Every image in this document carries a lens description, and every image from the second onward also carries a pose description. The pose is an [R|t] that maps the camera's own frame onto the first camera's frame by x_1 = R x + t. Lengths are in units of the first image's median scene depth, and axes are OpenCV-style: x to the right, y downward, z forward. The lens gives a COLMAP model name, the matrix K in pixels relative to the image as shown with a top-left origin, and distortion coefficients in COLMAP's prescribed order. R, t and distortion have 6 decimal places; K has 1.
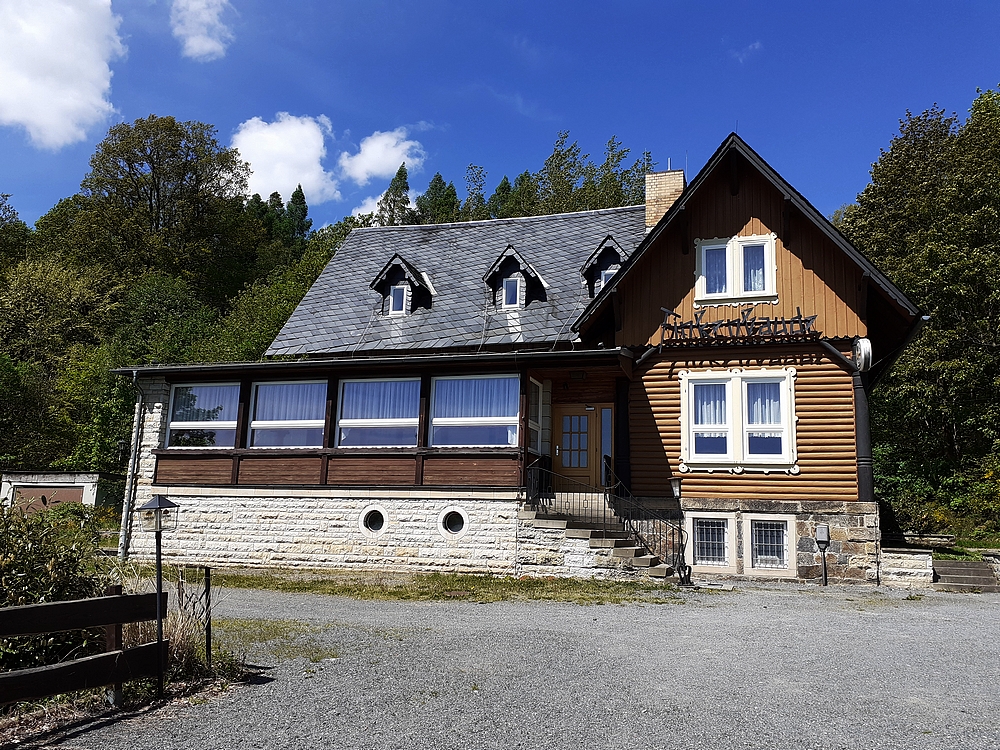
lens RADIAL K [[795.6, 0, 500.0], [0, 795.6, 375.0], [0, 0, 1]] dist [0.115997, -0.278684]
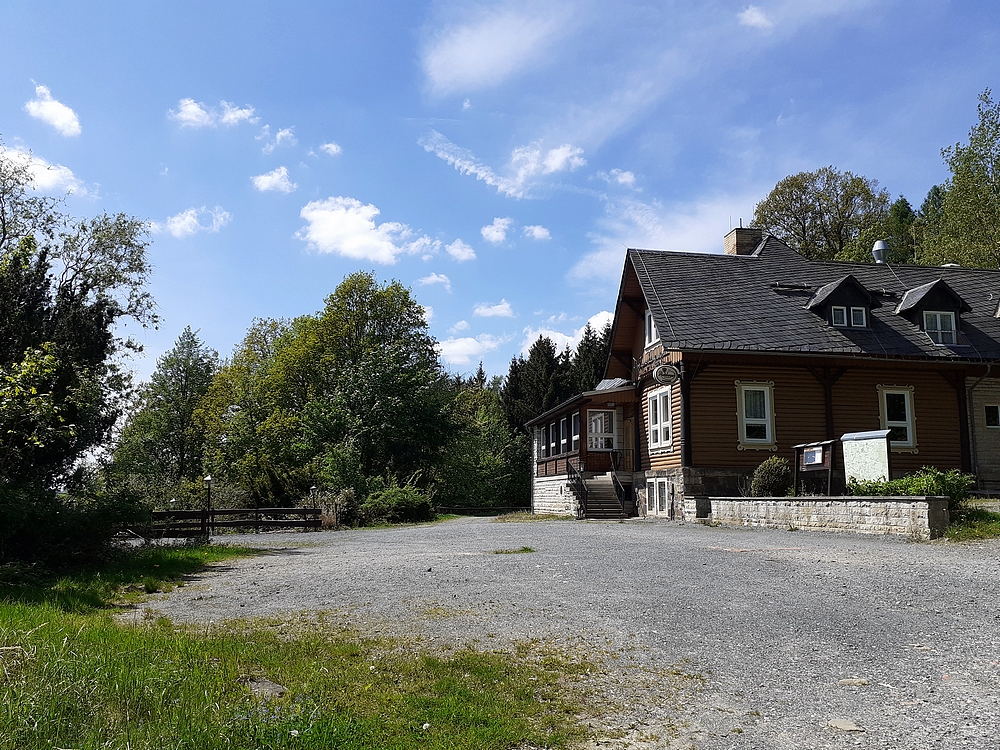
lens RADIAL K [[757.2, 0, 500.0], [0, 757.2, 375.0], [0, 0, 1]] dist [0.002325, -0.000513]
pose [[0.444773, -0.170224, -0.879318, 1.521352], [0.183517, 0.978263, -0.096553, 0.054760], [0.876641, -0.118426, 0.466344, 0.017604]]
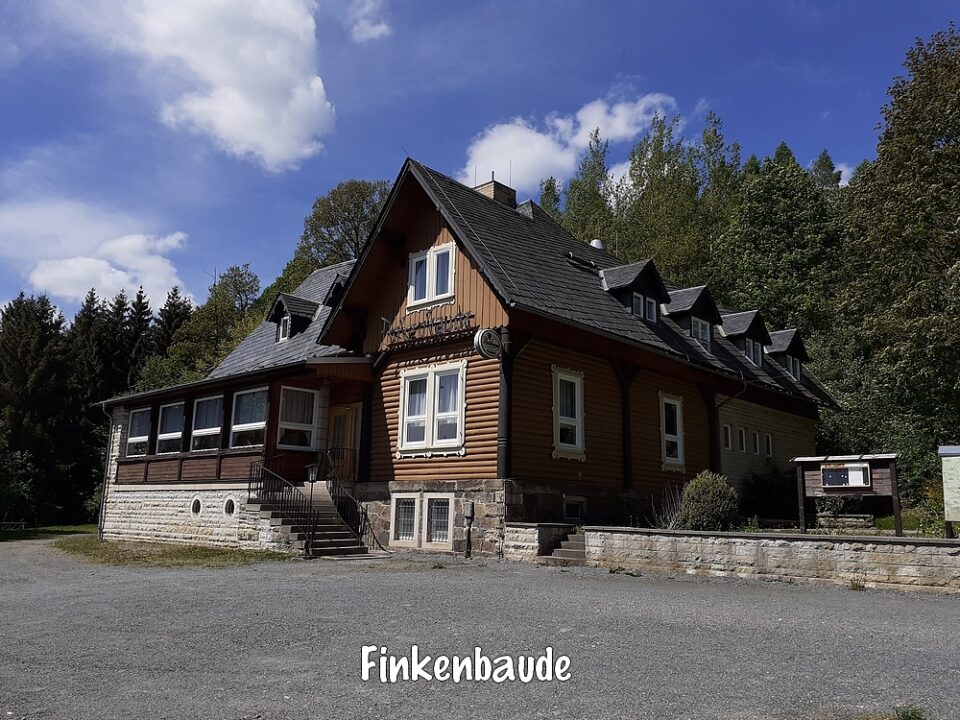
lens RADIAL K [[742.0, 0, 480.0], [0, 742.0, 360.0], [0, 0, 1]] dist [0.053945, -0.008658]
pose [[0.910172, -0.097596, -0.402569, 0.792018], [0.093349, 0.995175, -0.030209, 0.024066], [0.403575, -0.010084, 0.914891, 0.074009]]
